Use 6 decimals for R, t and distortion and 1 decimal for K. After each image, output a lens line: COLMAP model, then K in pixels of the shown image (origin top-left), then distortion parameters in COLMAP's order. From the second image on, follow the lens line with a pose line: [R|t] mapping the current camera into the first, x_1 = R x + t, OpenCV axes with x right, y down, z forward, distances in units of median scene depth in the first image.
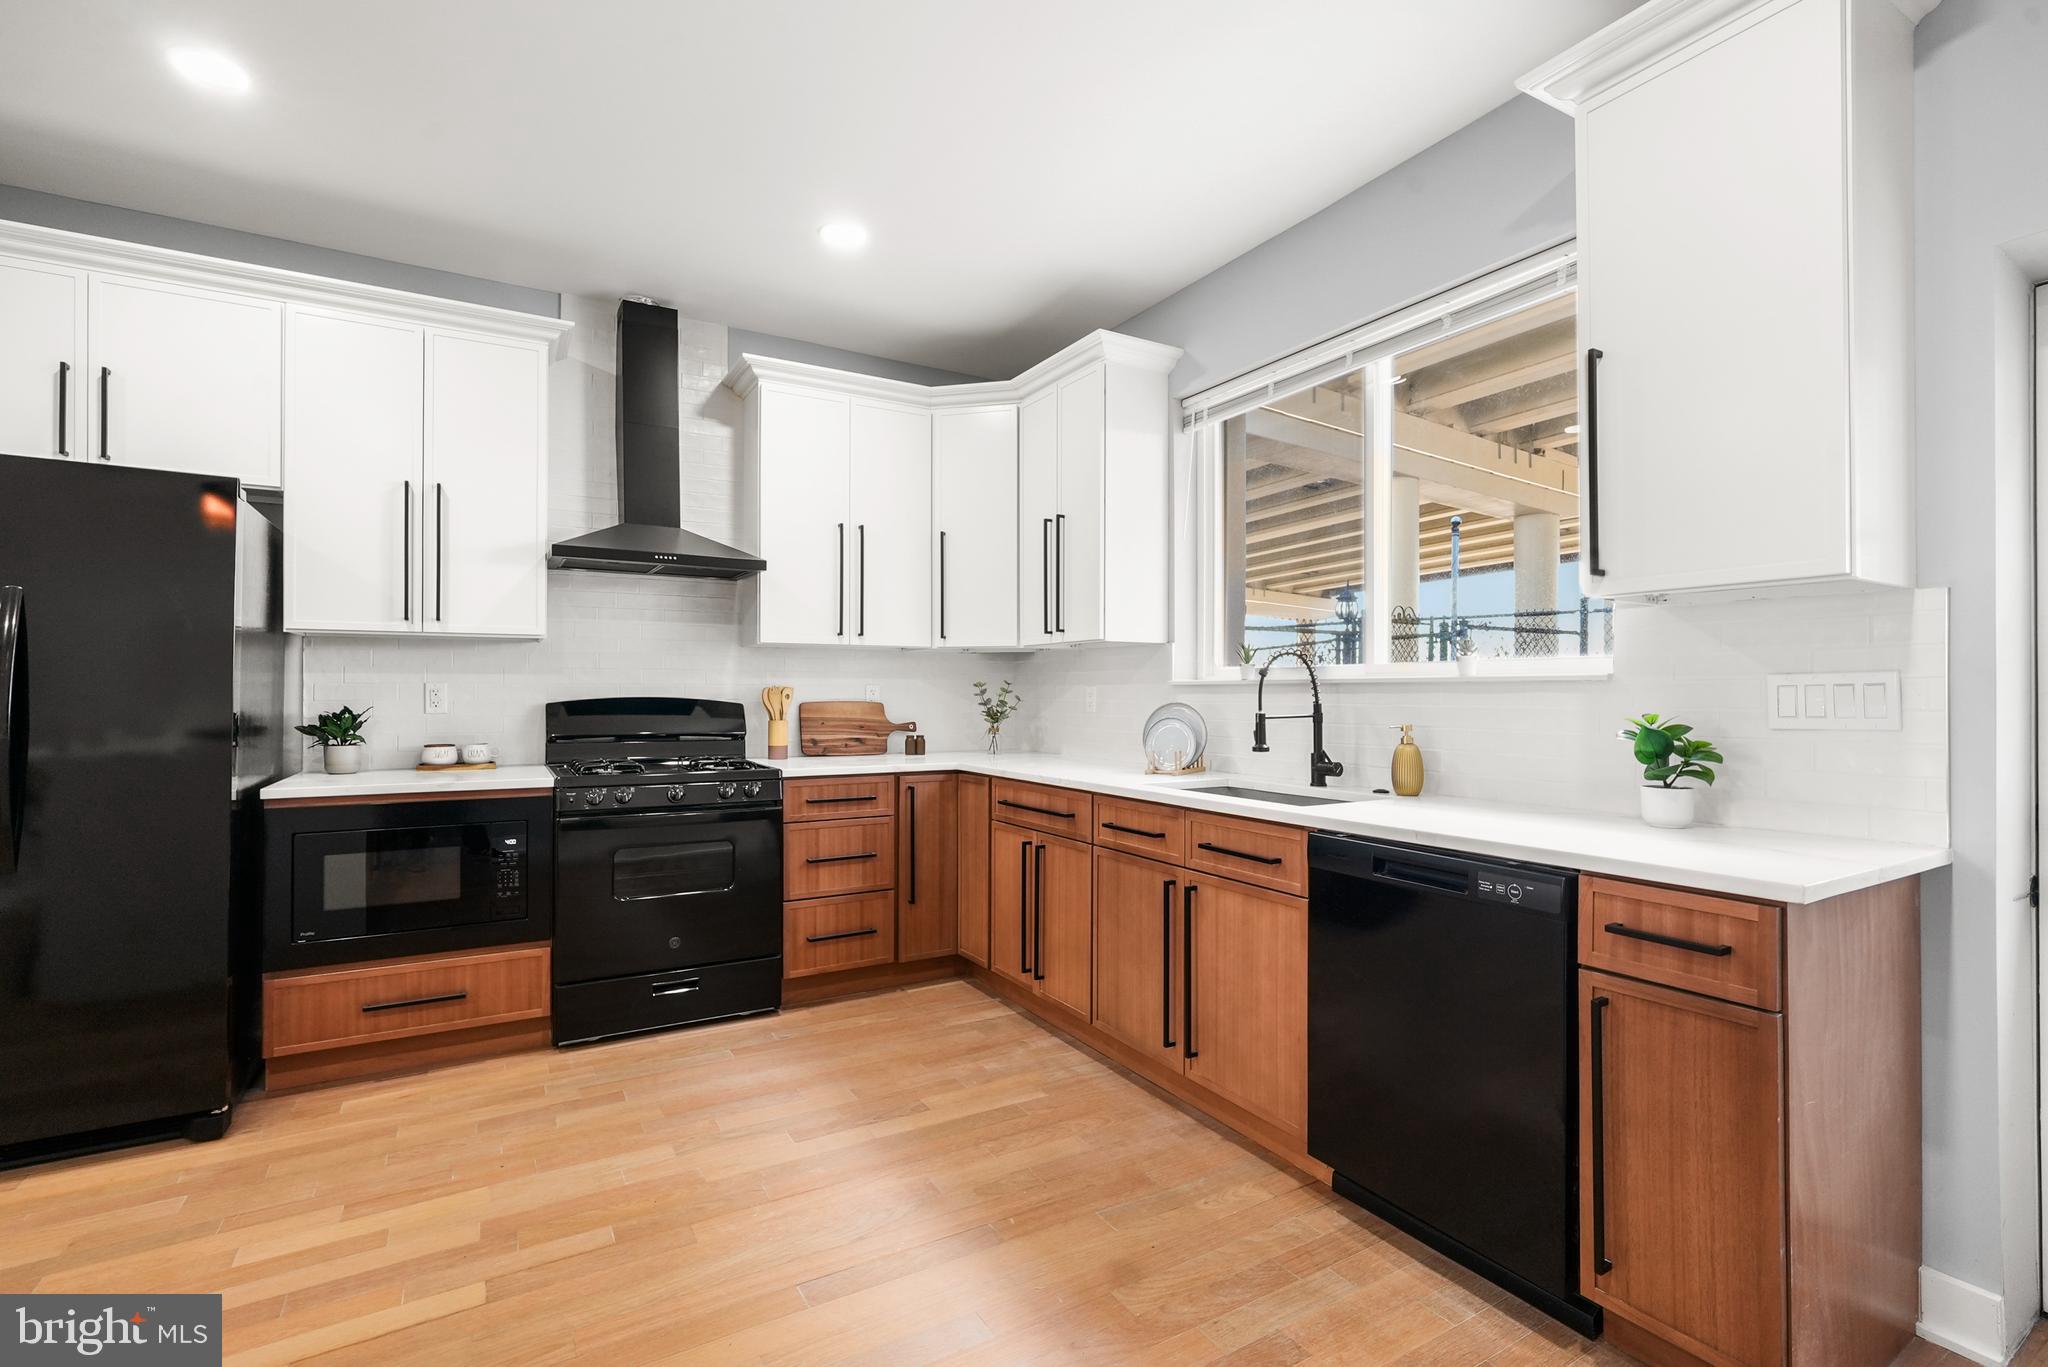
lens RADIAL K [[924.0, 0, 1016.1], [0, 924.0, 679.2], [0, 0, 1]] dist [-0.016759, 0.006775]
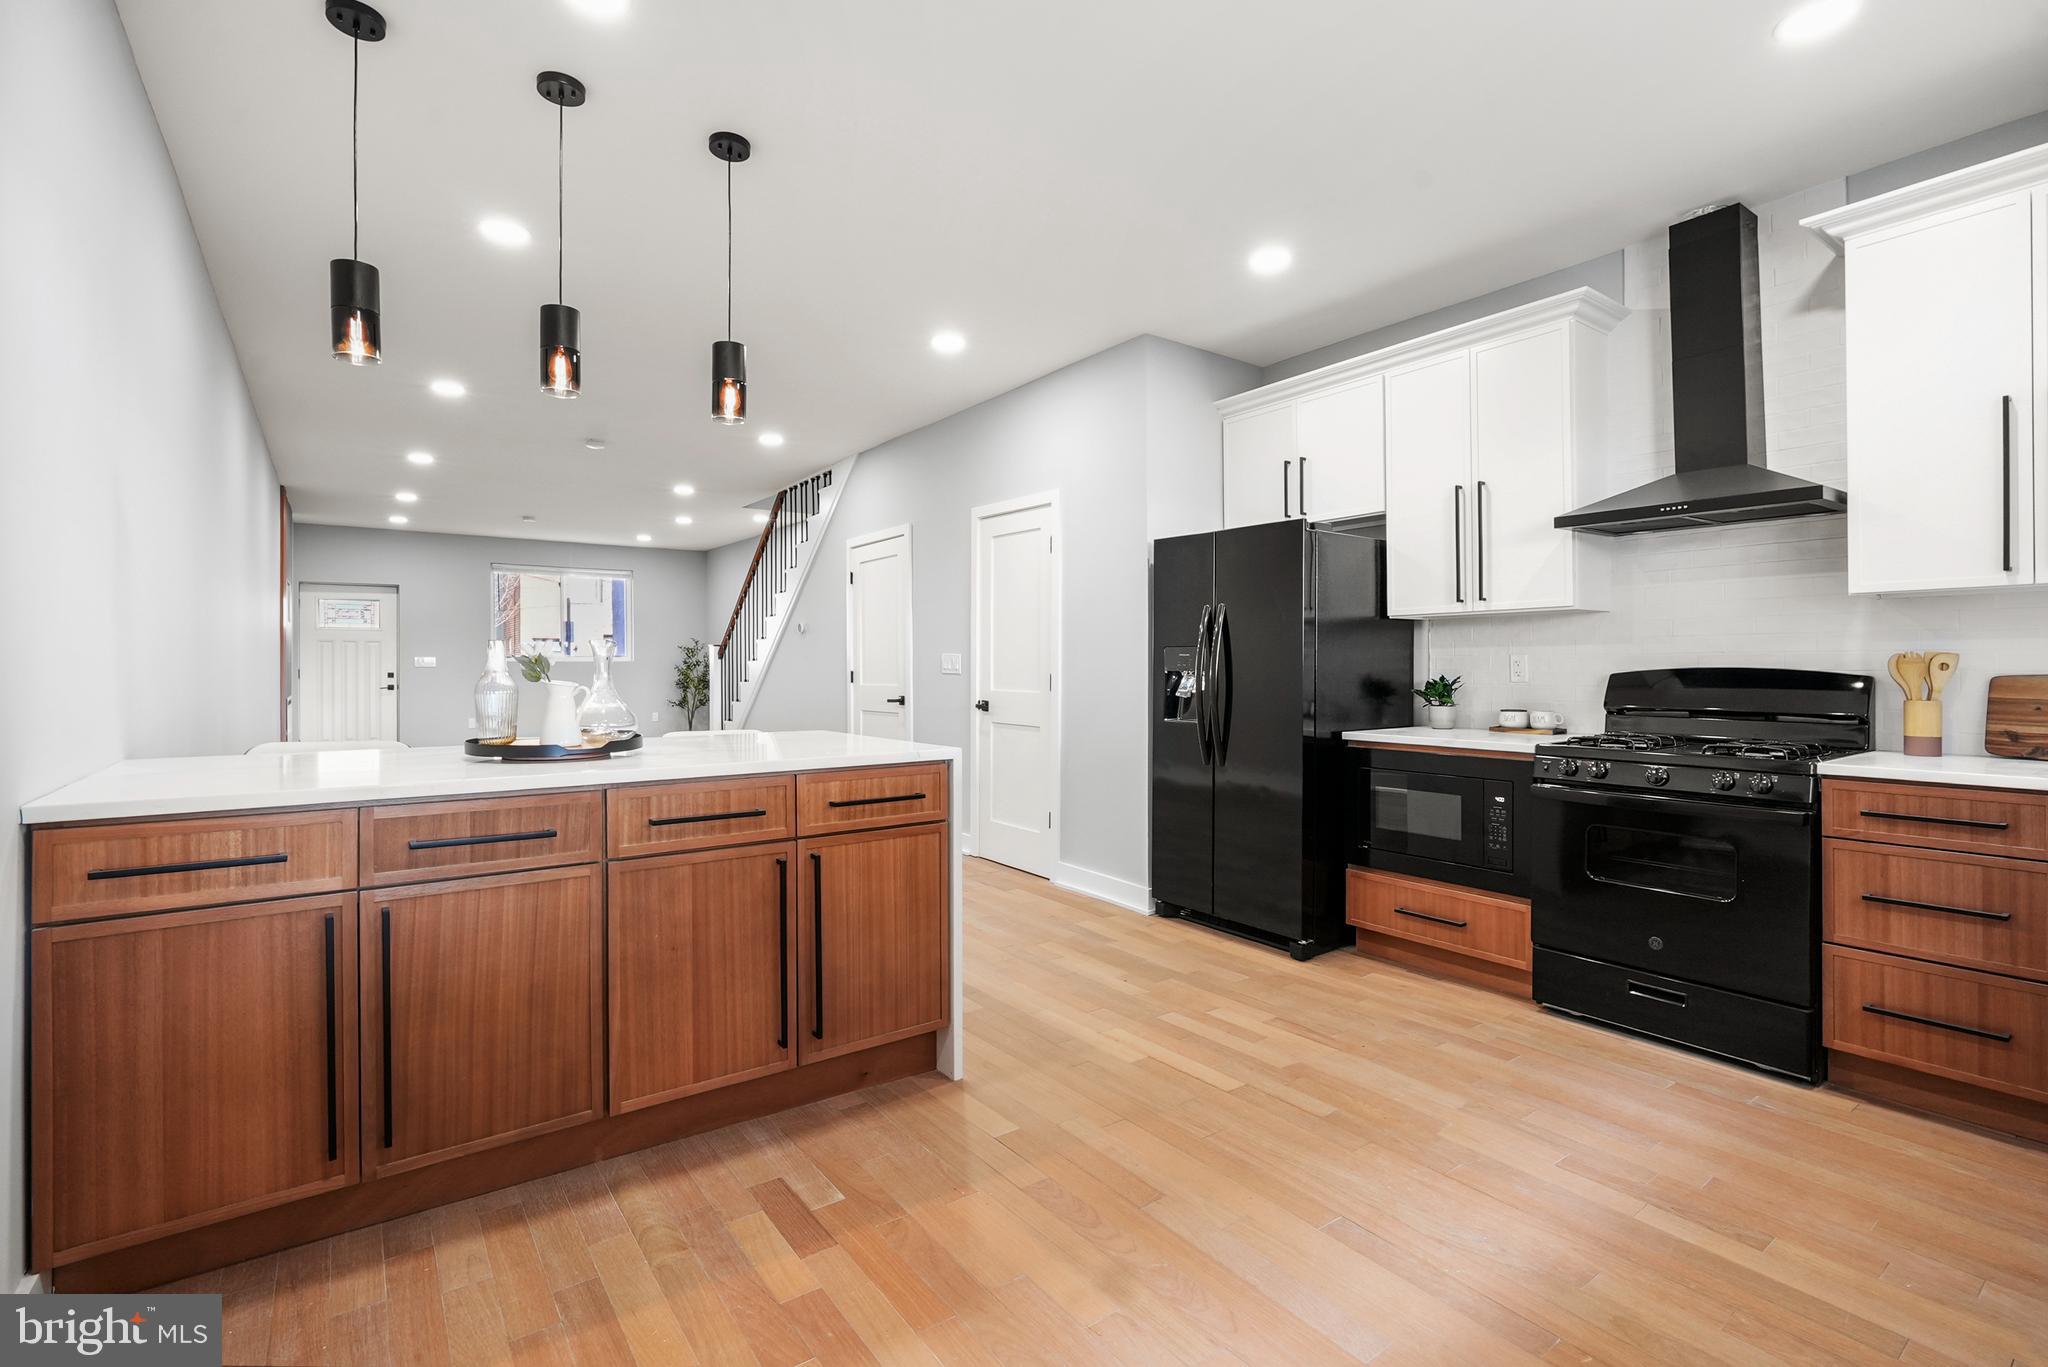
lens RADIAL K [[924.0, 0, 1011.4], [0, 924.0, 662.2], [0, 0, 1]] dist [-0.016759, 0.006775]
pose [[0.089202, -0.004923, -0.996001, 0.466143], [0.019844, 0.999798, -0.003164, 0.004963], [0.995816, -0.019482, 0.089281, 0.311061]]
